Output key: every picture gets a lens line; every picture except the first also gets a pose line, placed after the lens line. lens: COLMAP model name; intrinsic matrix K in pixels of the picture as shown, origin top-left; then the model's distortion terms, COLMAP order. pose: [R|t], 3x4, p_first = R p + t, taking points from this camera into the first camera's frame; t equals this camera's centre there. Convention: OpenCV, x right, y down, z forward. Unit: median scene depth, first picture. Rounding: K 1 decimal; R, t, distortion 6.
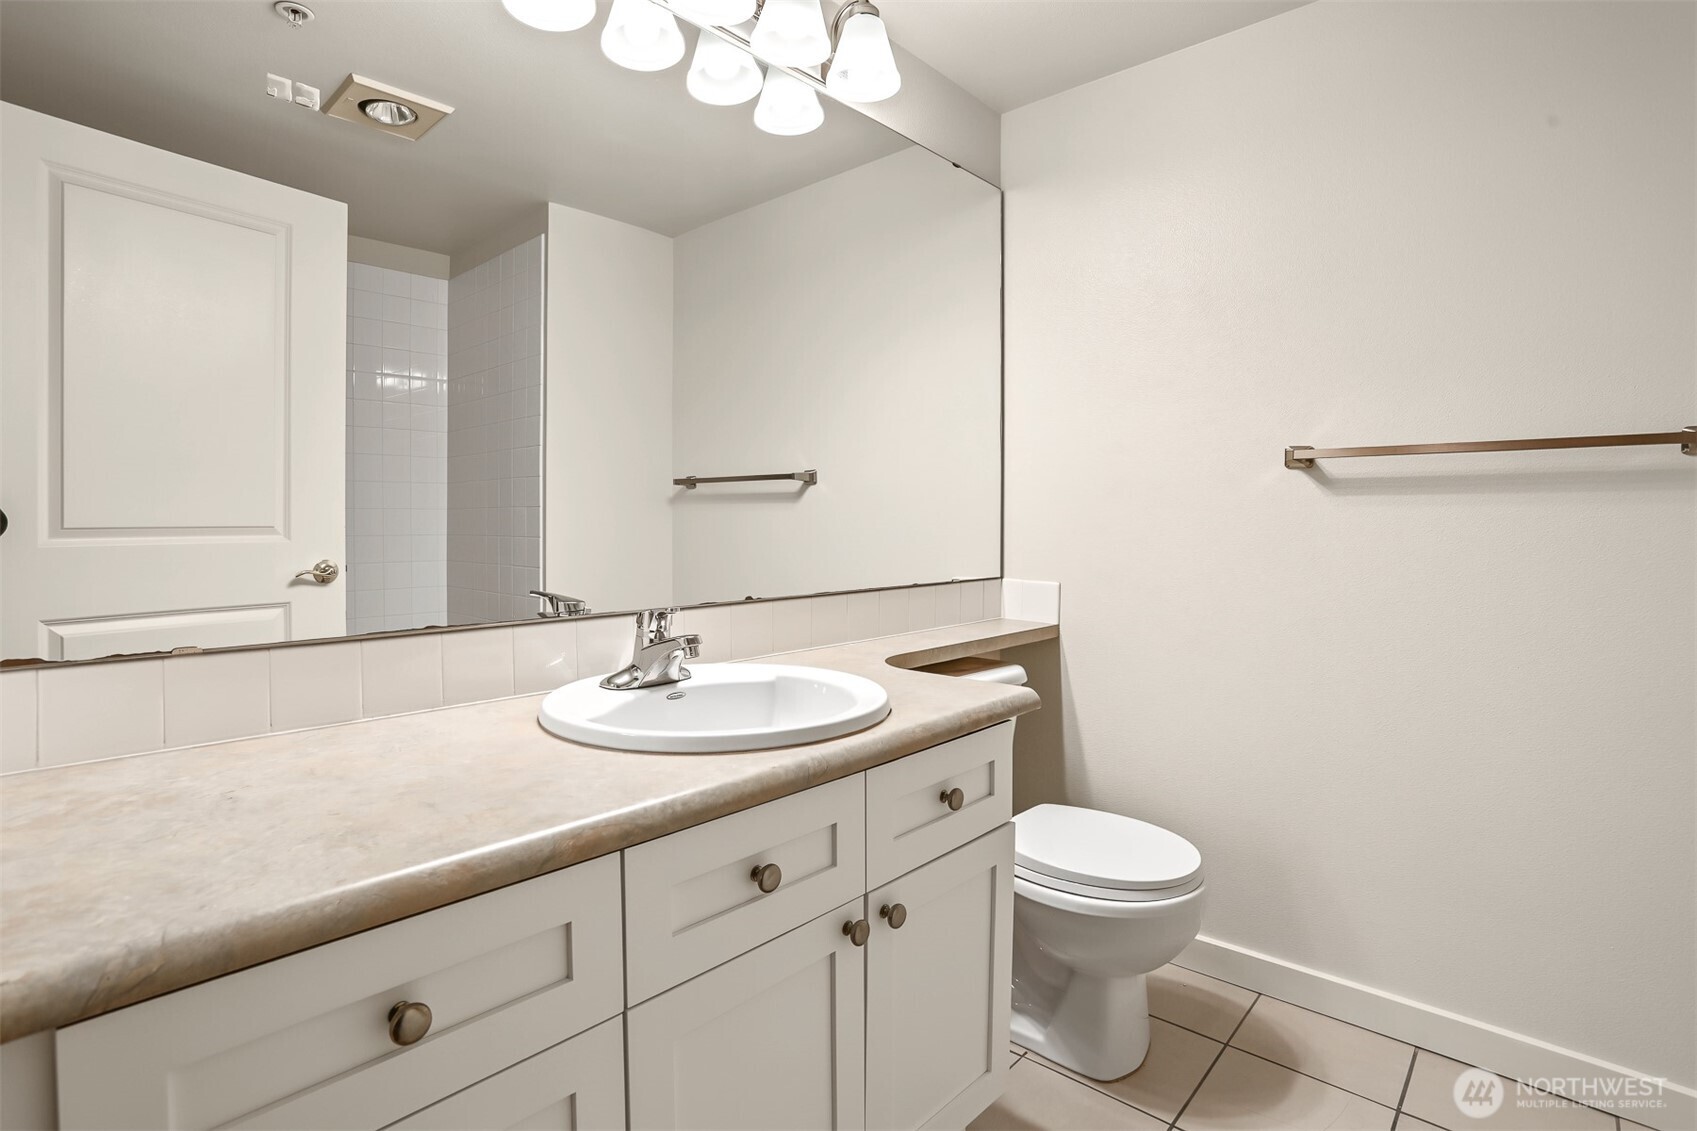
lens RADIAL K [[846.7, 0, 840.5], [0, 846.7, 552.9], [0, 0, 1]] dist [-0.058754, 0.036925]
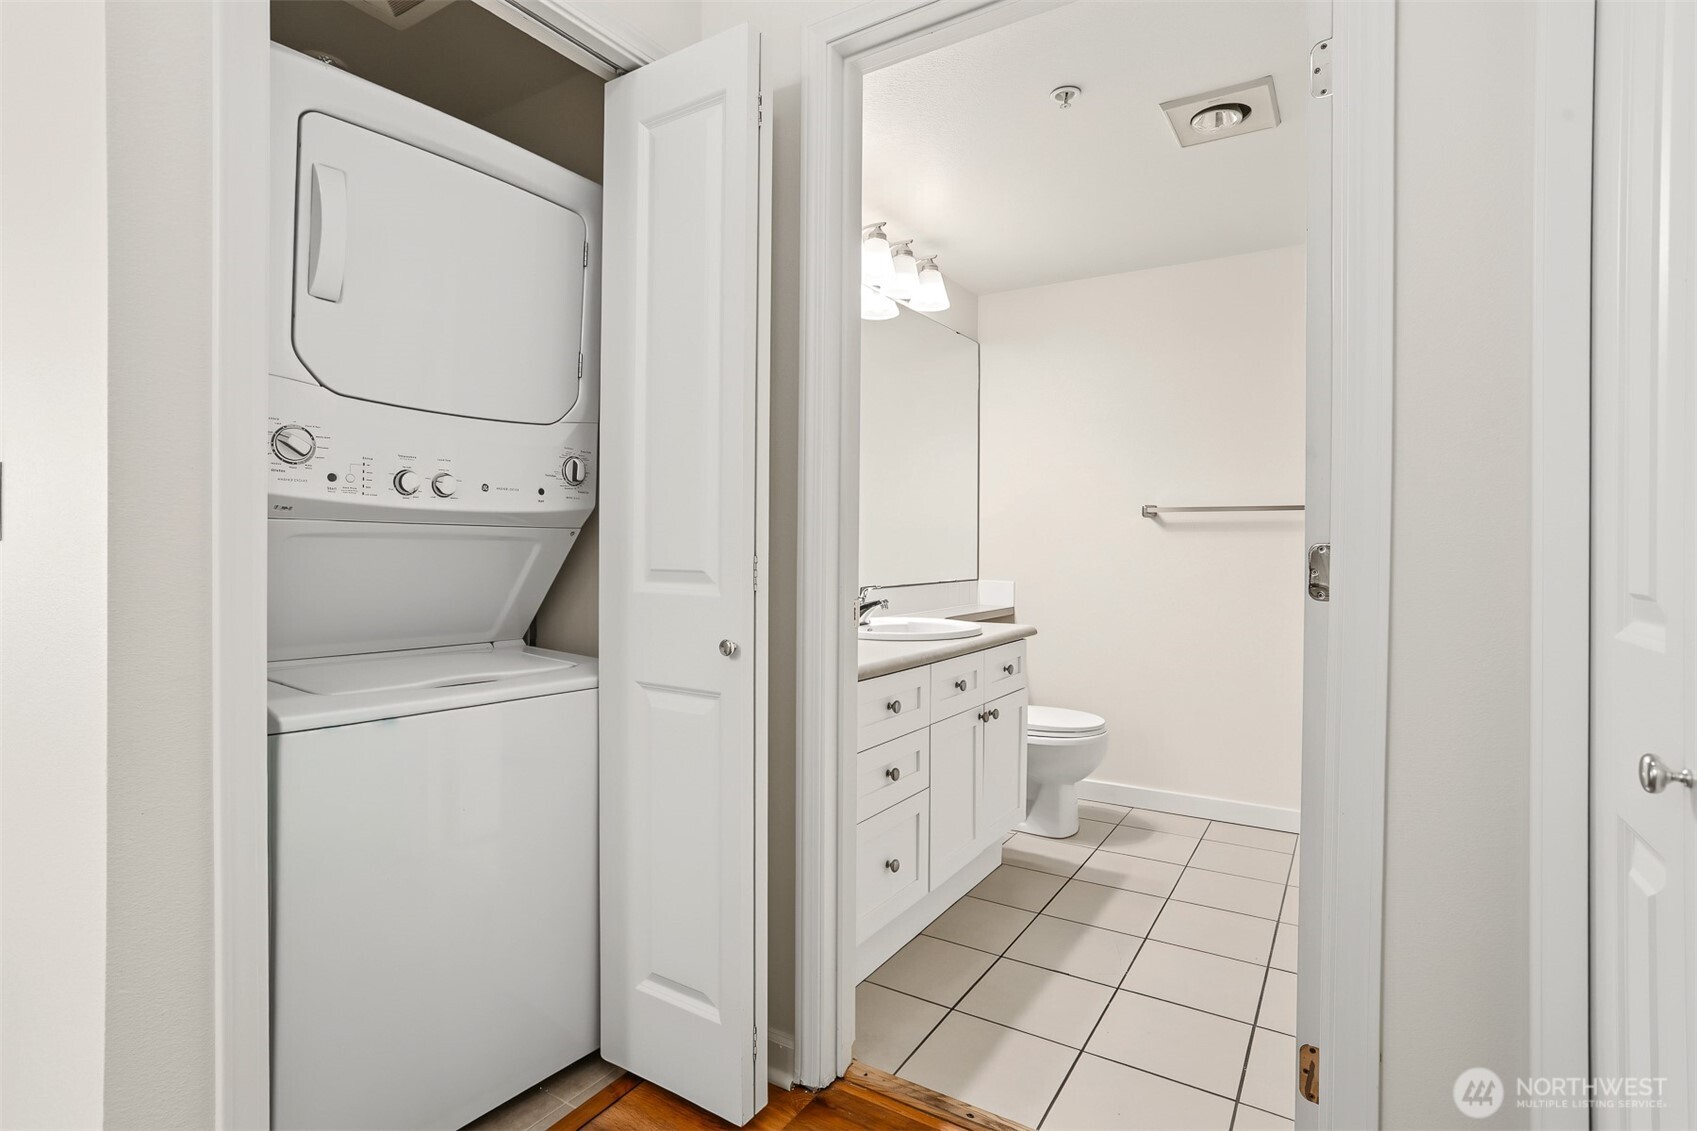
lens RADIAL K [[846.7, 0, 840.5], [0, 846.7, 552.9], [0, 0, 1]] dist [-0.058754, 0.036925]
pose [[0.985557, 0.006242, 0.169229, -0.455987], [-0.001344, 0.999577, -0.029046, 0.034806], [-0.169339, 0.028400, 0.985149, -0.744308]]
